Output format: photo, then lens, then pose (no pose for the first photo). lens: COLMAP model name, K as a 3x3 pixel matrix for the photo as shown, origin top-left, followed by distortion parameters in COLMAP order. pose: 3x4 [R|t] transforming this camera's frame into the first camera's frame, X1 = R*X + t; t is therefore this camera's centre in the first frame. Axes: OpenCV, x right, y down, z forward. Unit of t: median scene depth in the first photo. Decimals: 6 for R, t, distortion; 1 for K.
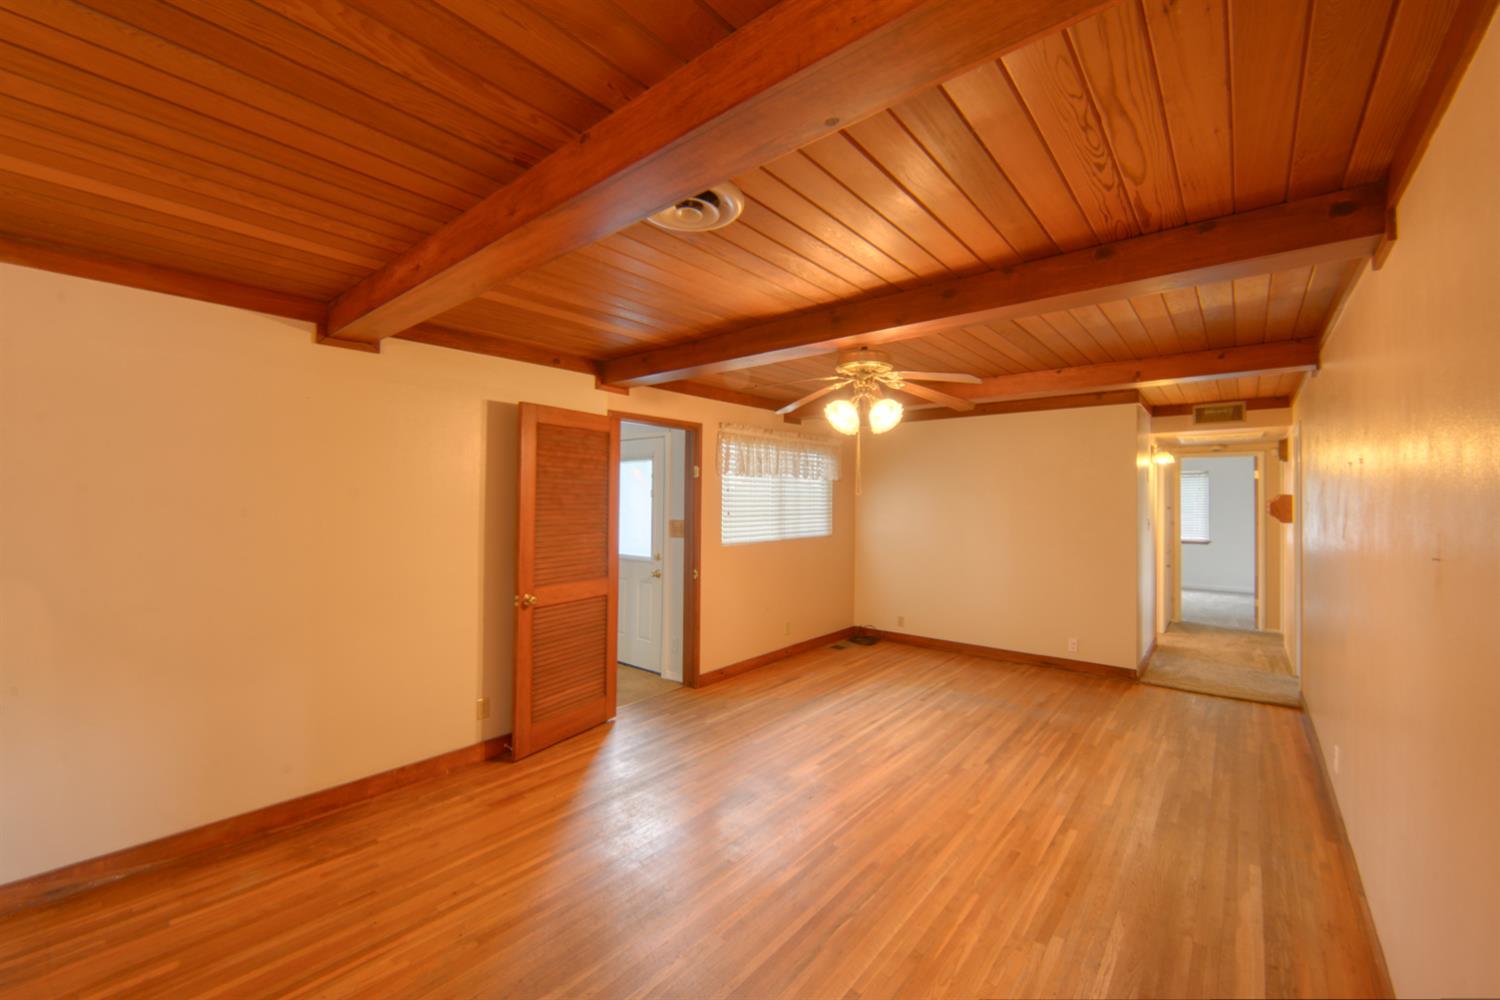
lens RADIAL K [[599.9, 0, 745.2], [0, 599.9, 490.7], [0, 0, 1]] dist [-0.015824, -0.001628]
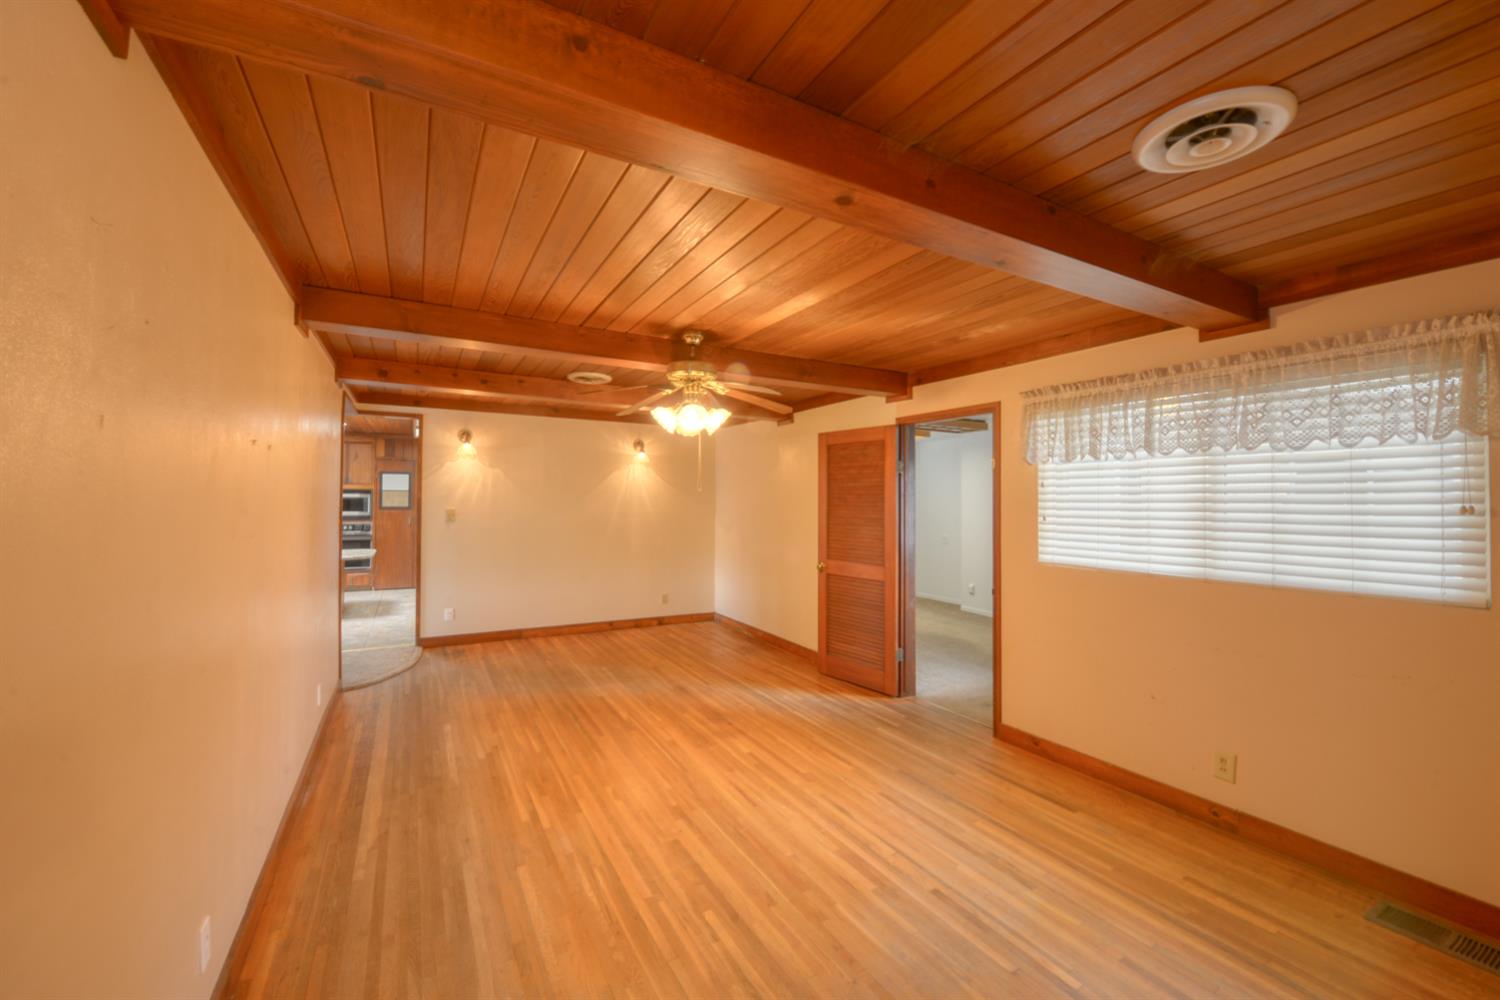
lens RADIAL K [[599.9, 0, 747.2], [0, 599.9, 501.5], [0, 0, 1]] dist [-0.015824, -0.001628]
pose [[-0.356059, -0.004377, -0.934453, 0.988487], [0.004967, 0.999966, -0.006576, 0.028223], [0.934450, -0.006983, -0.356025, 1.238985]]
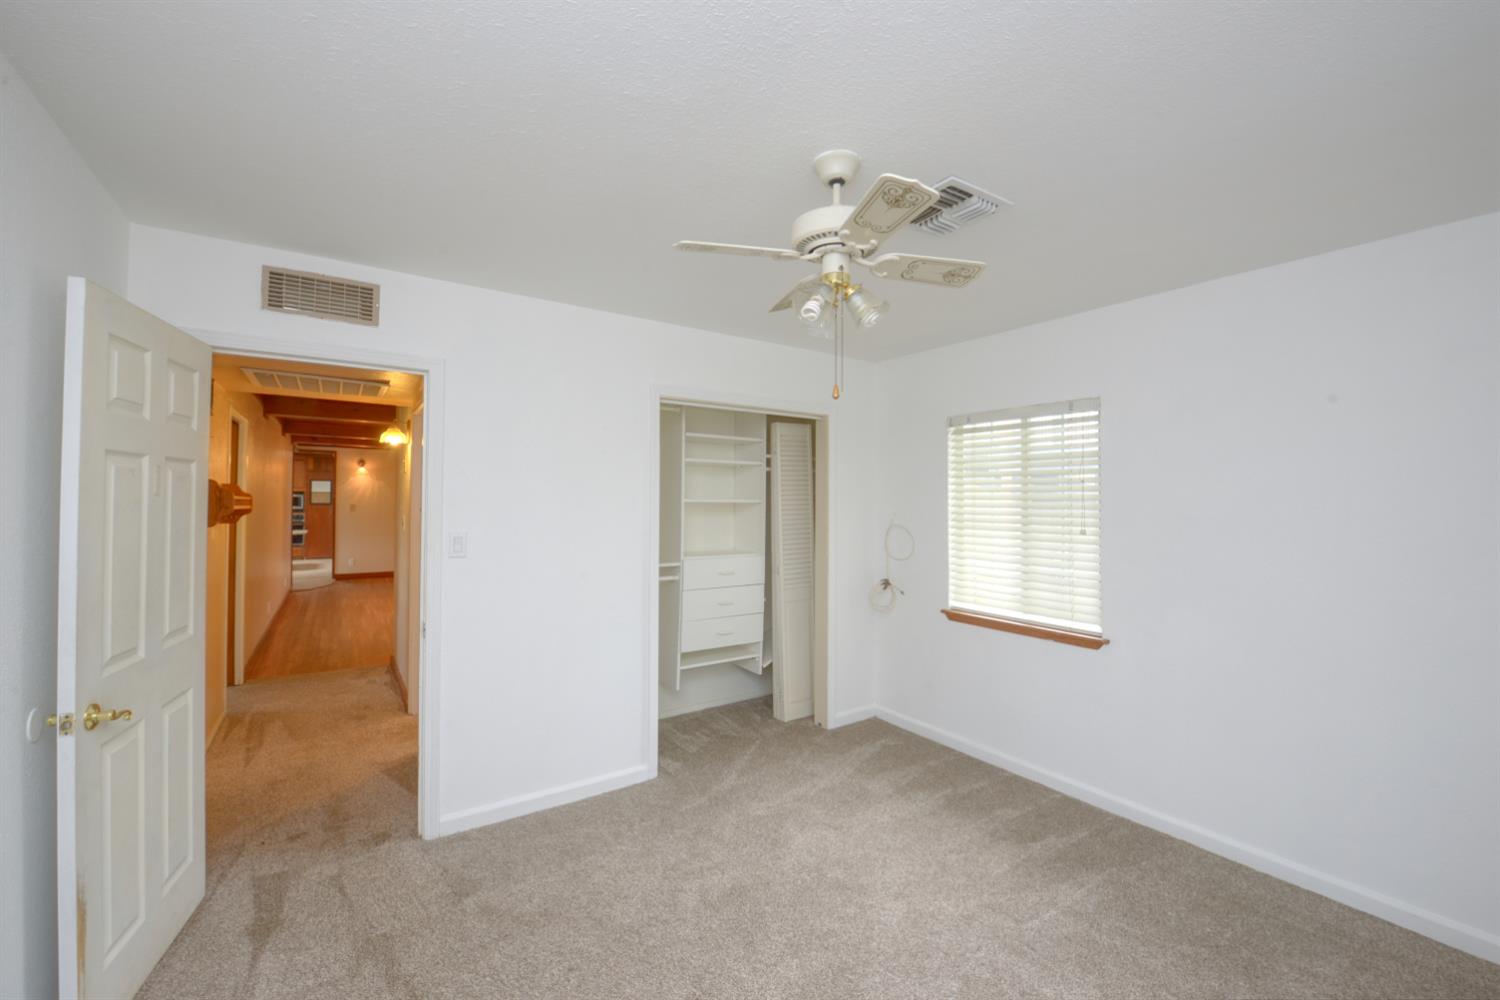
lens RADIAL K [[599.9, 0, 748.0], [0, 599.9, 492.1], [0, 0, 1]] dist [-0.015824, -0.001628]
pose [[-0.271453, -0.015541, -0.962326, 2.011779], [0.007313, 0.999807, -0.018209, 0.044822], [0.962424, -0.011980, -0.271287, 2.524991]]
